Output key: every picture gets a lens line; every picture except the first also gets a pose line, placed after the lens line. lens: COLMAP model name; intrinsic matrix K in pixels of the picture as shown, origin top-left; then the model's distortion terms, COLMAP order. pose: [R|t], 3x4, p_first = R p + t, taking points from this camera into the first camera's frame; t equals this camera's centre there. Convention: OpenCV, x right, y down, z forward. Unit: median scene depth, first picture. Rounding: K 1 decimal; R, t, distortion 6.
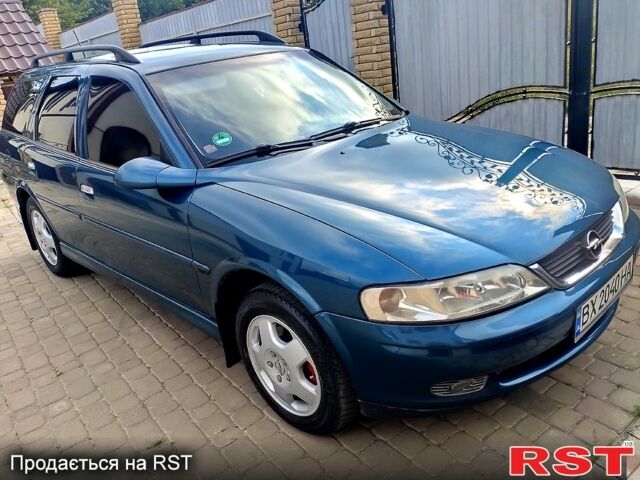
lens RADIAL K [[544.4, 0, 318.8], [0, 544.4, 252.4], [0, 0, 1]] dist [0.096762, -0.091504]
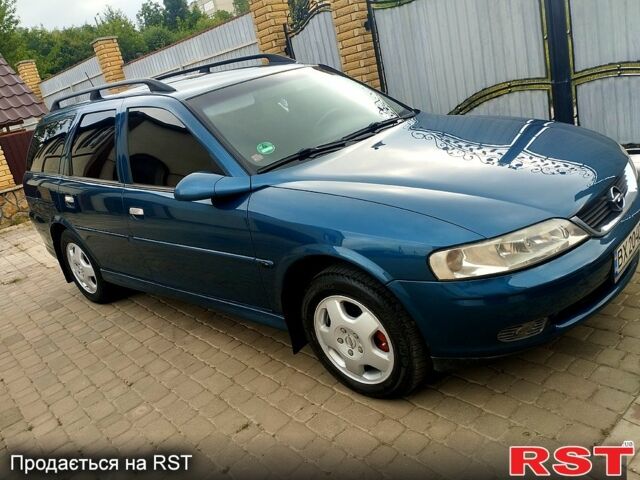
lens RADIAL K [[544.4, 0, 318.8], [0, 544.4, 252.4], [0, 0, 1]] dist [0.096762, -0.091504]
pose [[0.993088, -0.112192, 0.034494, -0.130002], [0.113506, 0.992779, -0.038819, 0.056000], [-0.029890, 0.042466, 0.998651, -0.093182]]
